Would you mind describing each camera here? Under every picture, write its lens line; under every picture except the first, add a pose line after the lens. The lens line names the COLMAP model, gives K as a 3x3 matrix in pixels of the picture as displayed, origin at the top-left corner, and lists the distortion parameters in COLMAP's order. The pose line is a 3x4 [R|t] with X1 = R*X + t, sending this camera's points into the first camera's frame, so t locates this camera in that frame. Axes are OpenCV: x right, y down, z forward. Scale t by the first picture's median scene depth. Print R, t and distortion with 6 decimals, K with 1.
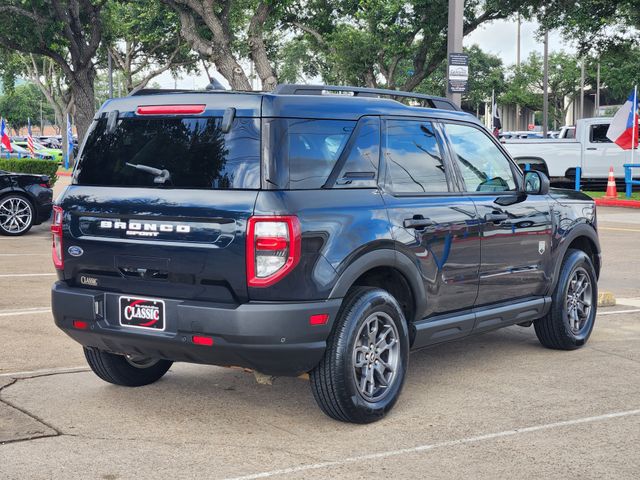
lens RADIAL K [[1285.6, 0, 319.1], [0, 1285.6, 202.4], [0, 0, 1]] dist [-0.672159, 6.675418]
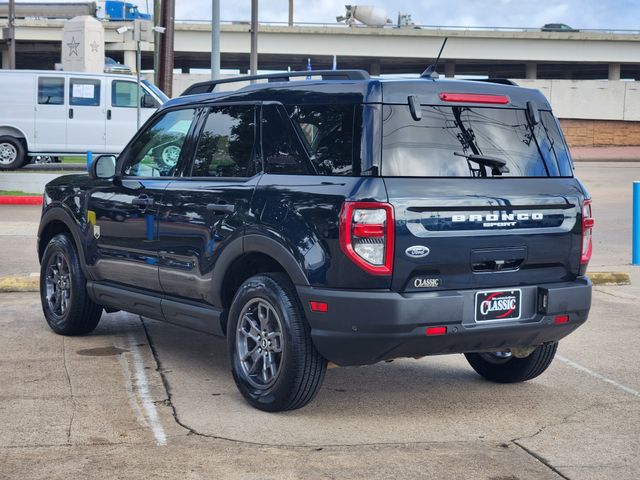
lens RADIAL K [[1285.6, 0, 319.1], [0, 1285.6, 202.4], [0, 0, 1]] dist [-0.672159, 6.675418]
pose [[0.374017, -0.034272, 0.926789, -1.096860], [0.033773, 0.999157, 0.023318, -0.020048], [-0.926807, 0.022579, 0.374859, 0.755781]]
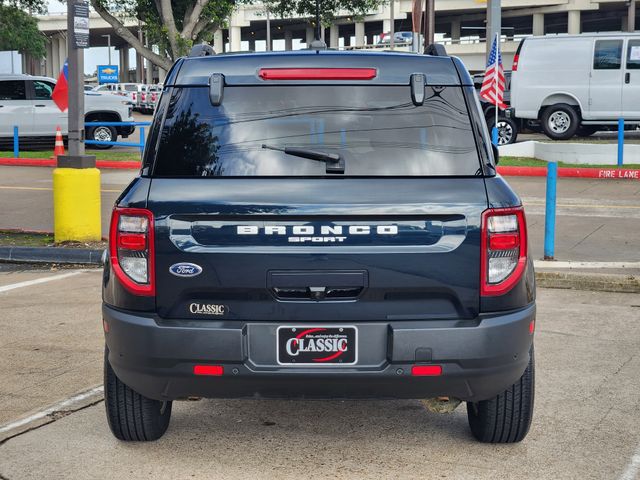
lens RADIAL K [[1285.6, 0, 319.1], [0, 1285.6, 202.4], [0, 0, 1]] dist [-0.672159, 6.675418]
pose [[0.833257, -0.046066, 0.550964, -0.548496], [0.033200, 0.998894, 0.033307, -0.022041], [-0.551889, -0.009461, 0.833864, 0.369993]]
